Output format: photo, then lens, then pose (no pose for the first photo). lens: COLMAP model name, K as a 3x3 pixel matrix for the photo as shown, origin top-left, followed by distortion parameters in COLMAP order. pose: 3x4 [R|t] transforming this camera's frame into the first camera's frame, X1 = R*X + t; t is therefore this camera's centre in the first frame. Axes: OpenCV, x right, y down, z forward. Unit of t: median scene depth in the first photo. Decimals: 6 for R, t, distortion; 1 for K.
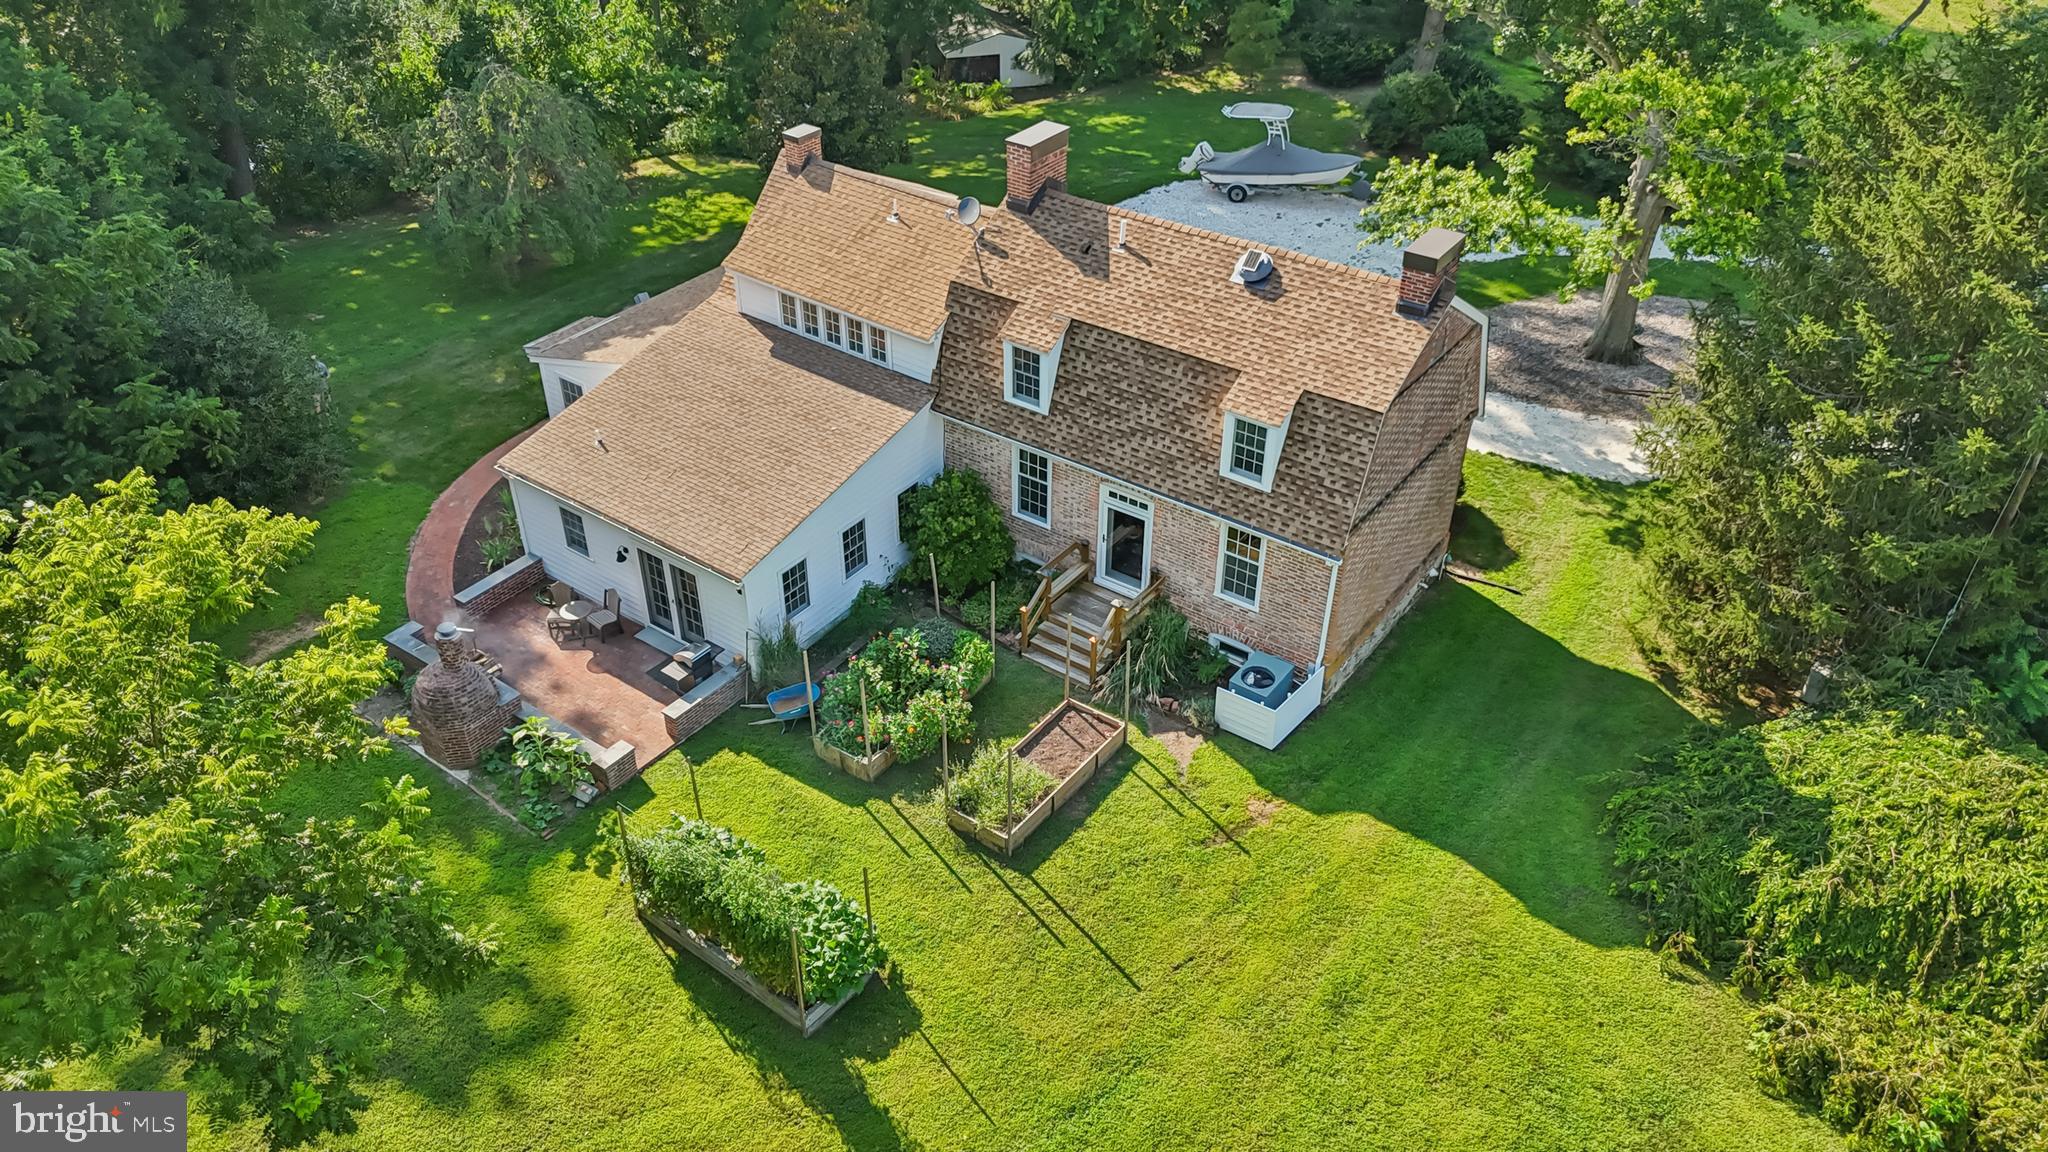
lens RADIAL K [[1554.8, 0, 1026.5], [0, 1554.8, 565.9], [0, 0, 1]] dist [0.055101, -0.049016]
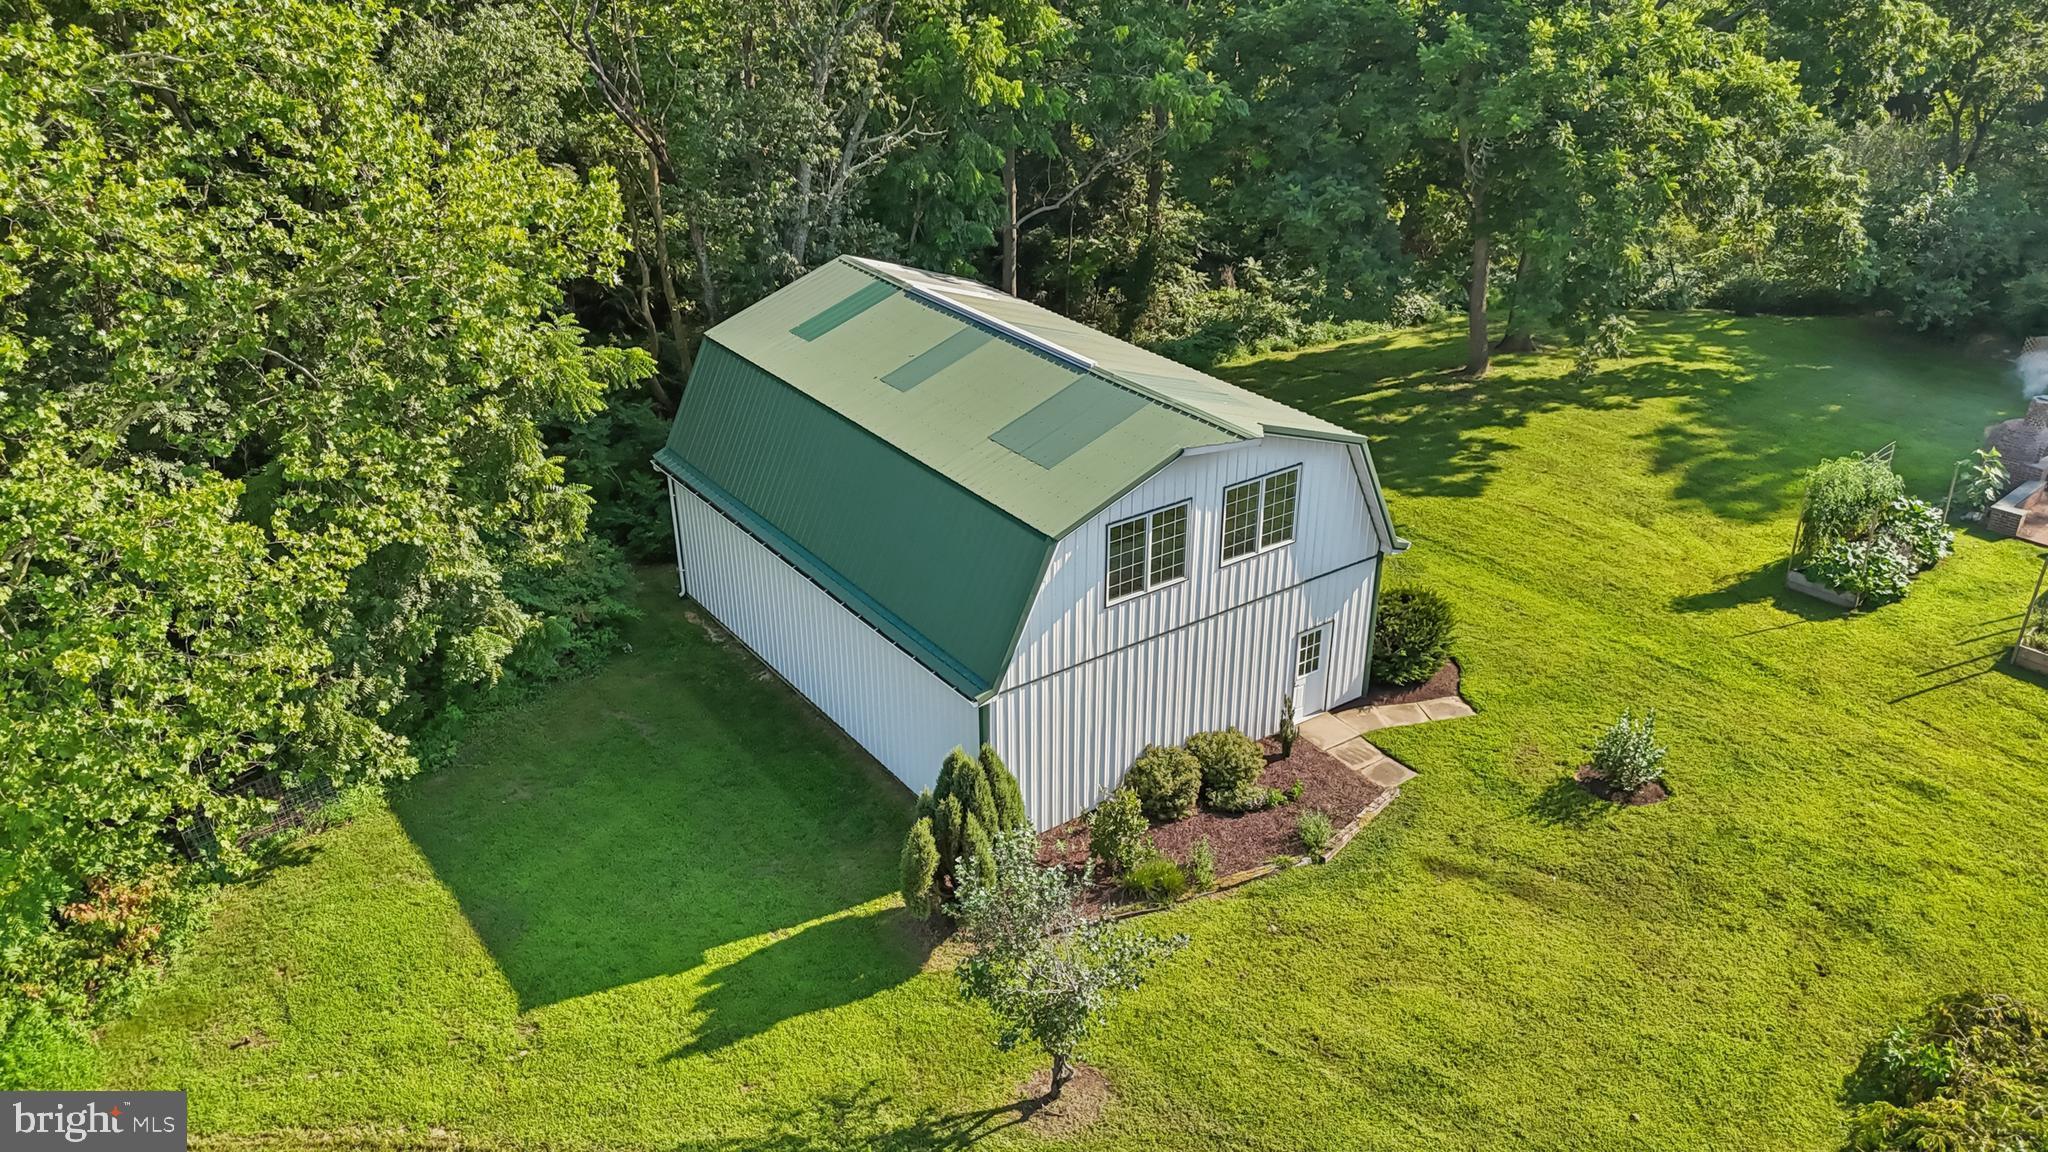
lens RADIAL K [[1554.8, 0, 1018.1], [0, 1554.8, 578.0], [0, 0, 1]] dist [0.055101, -0.049016]
pose [[-0.207976, 0.441580, -0.872785, 1.090223], [-0.560630, 0.677369, 0.476303, -0.004227], [0.801523, 0.588369, 0.106686, 0.214577]]
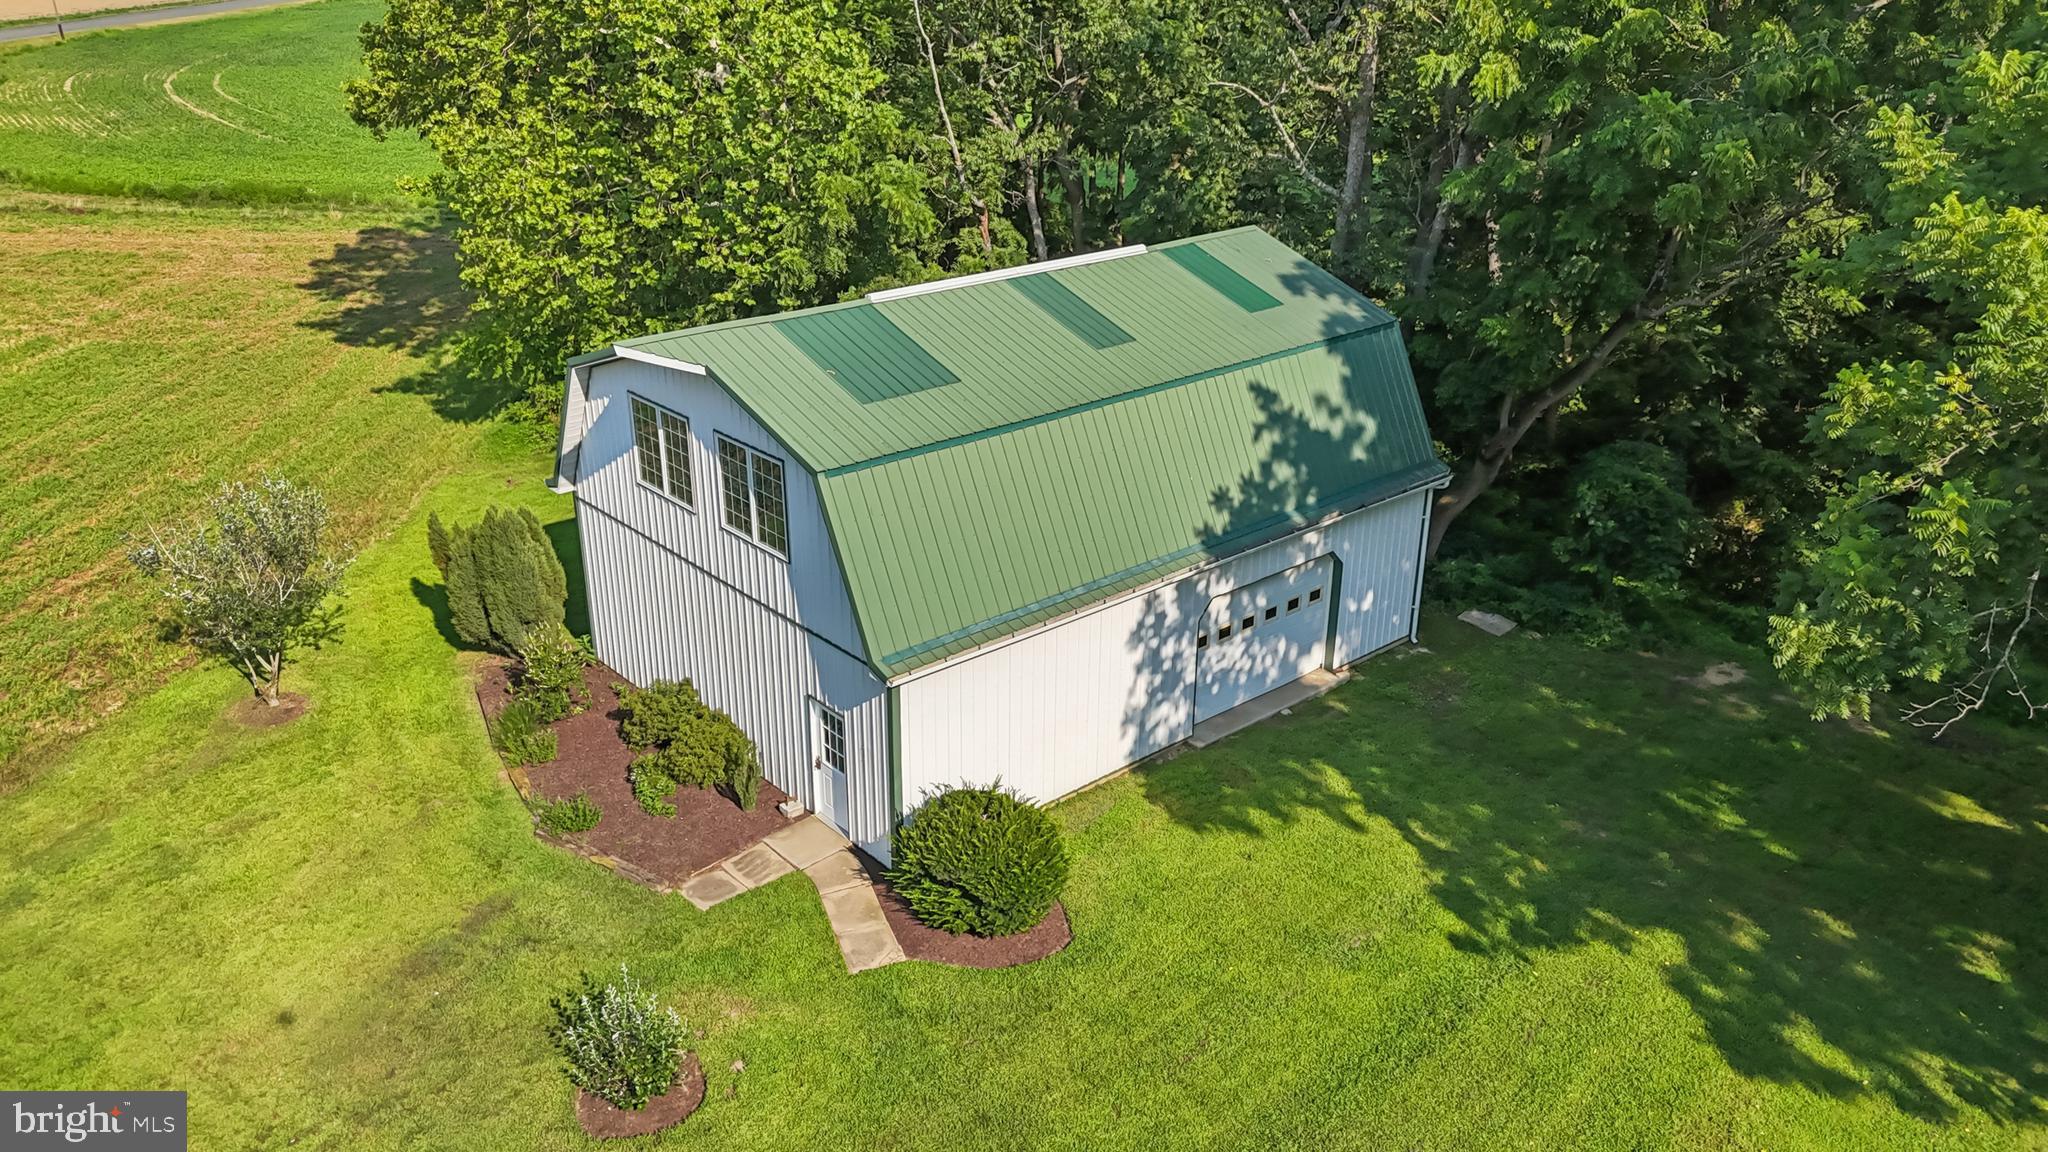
lens RADIAL K [[1554.8, 0, 1011.3], [0, 1554.8, 576.7], [0, 0, 1]] dist [0.055101, -0.049016]
pose [[-0.993373, -0.039724, 0.107850, -0.011074], [0.072694, 0.509684, 0.857285, -0.297521], [-0.089024, 0.859444, -0.503418, 0.830477]]
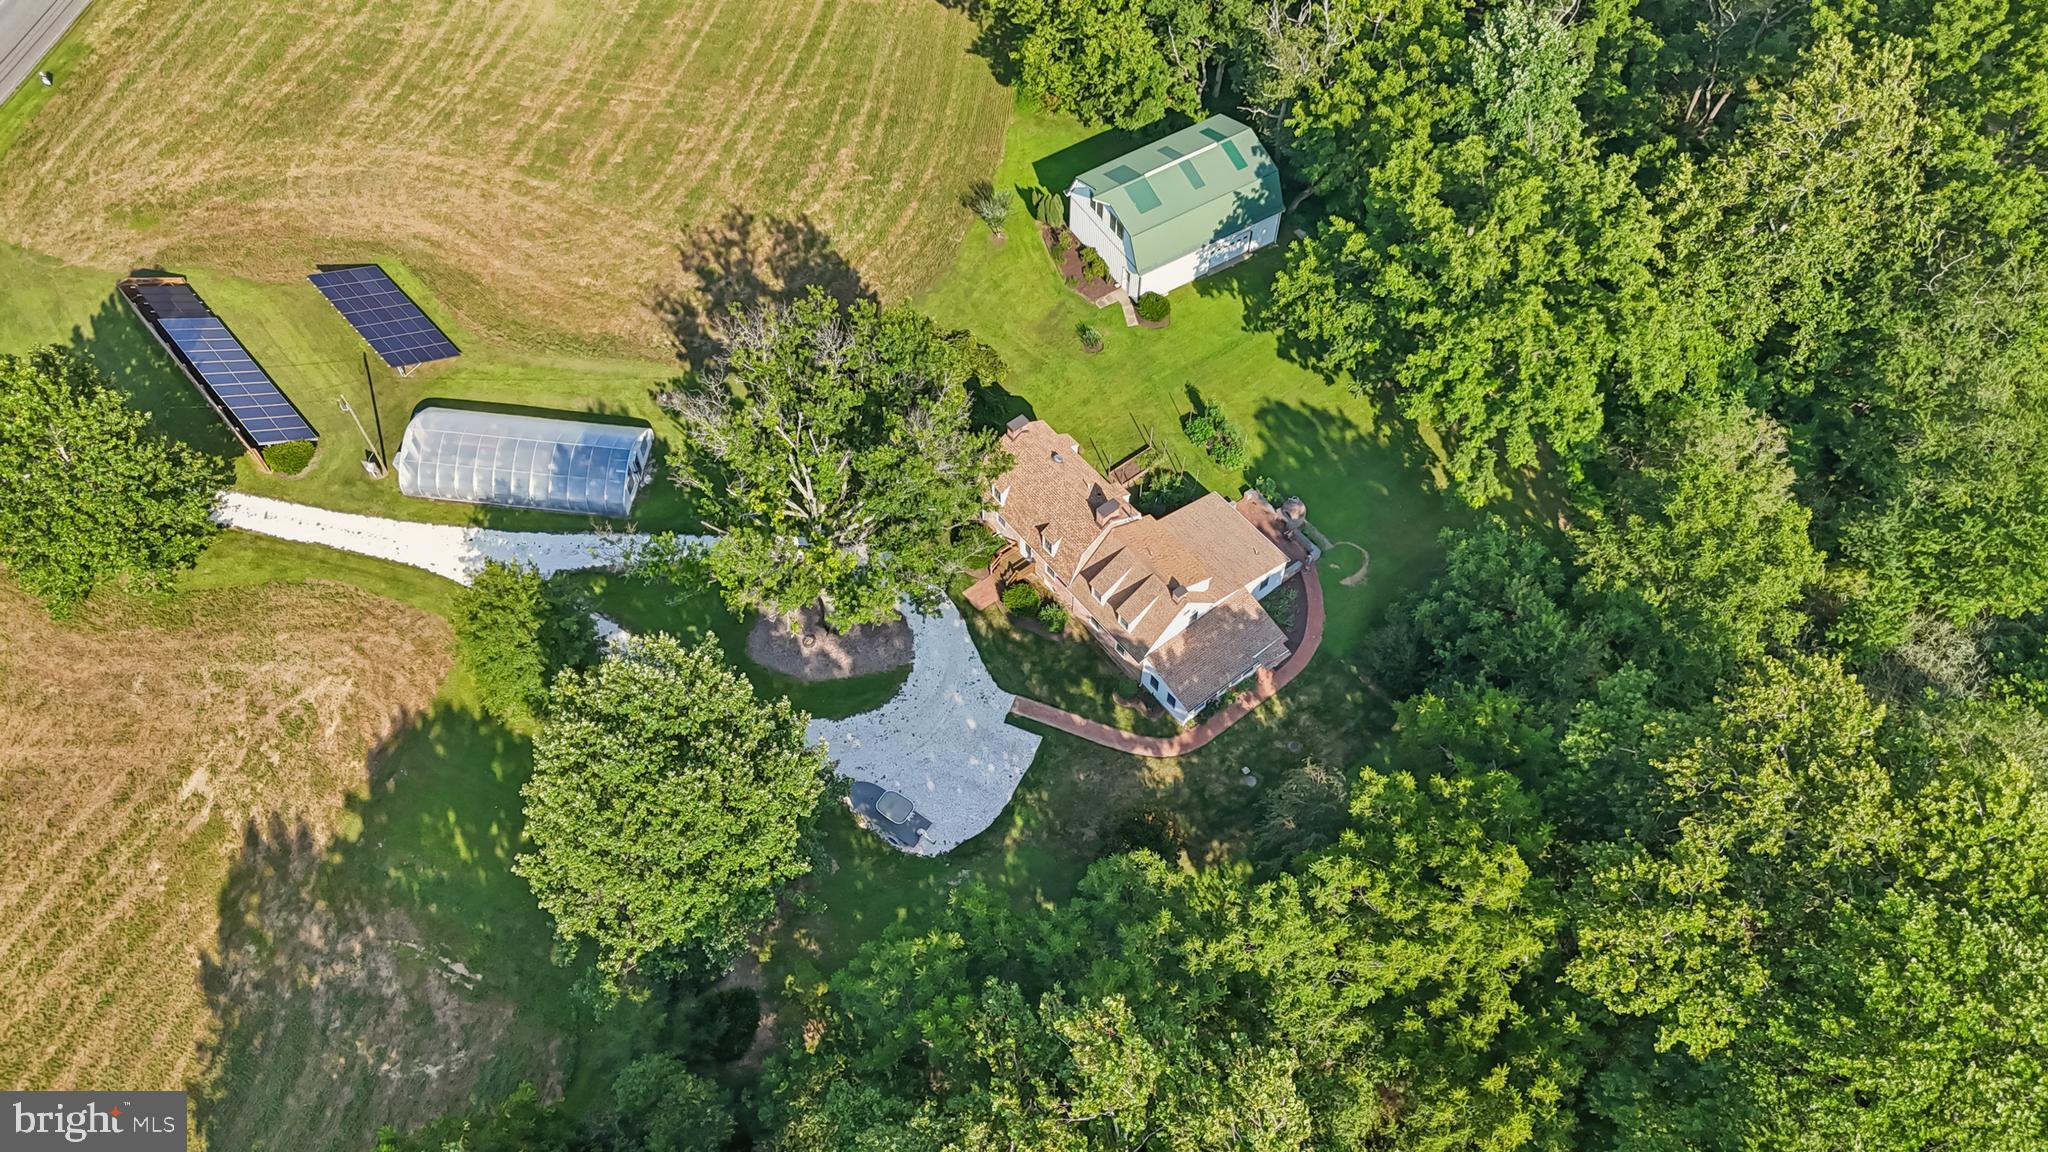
lens RADIAL K [[1554.8, 0, 1026.6], [0, 1554.8, 564.2], [0, 0, 1]] dist [0.055101, -0.049016]
pose [[-0.964831, -0.220692, 0.142818, -0.313154], [0.145416, 0.004515, 0.989360, -3.499260], [-0.218989, 0.975333, 0.027736, 1.166053]]
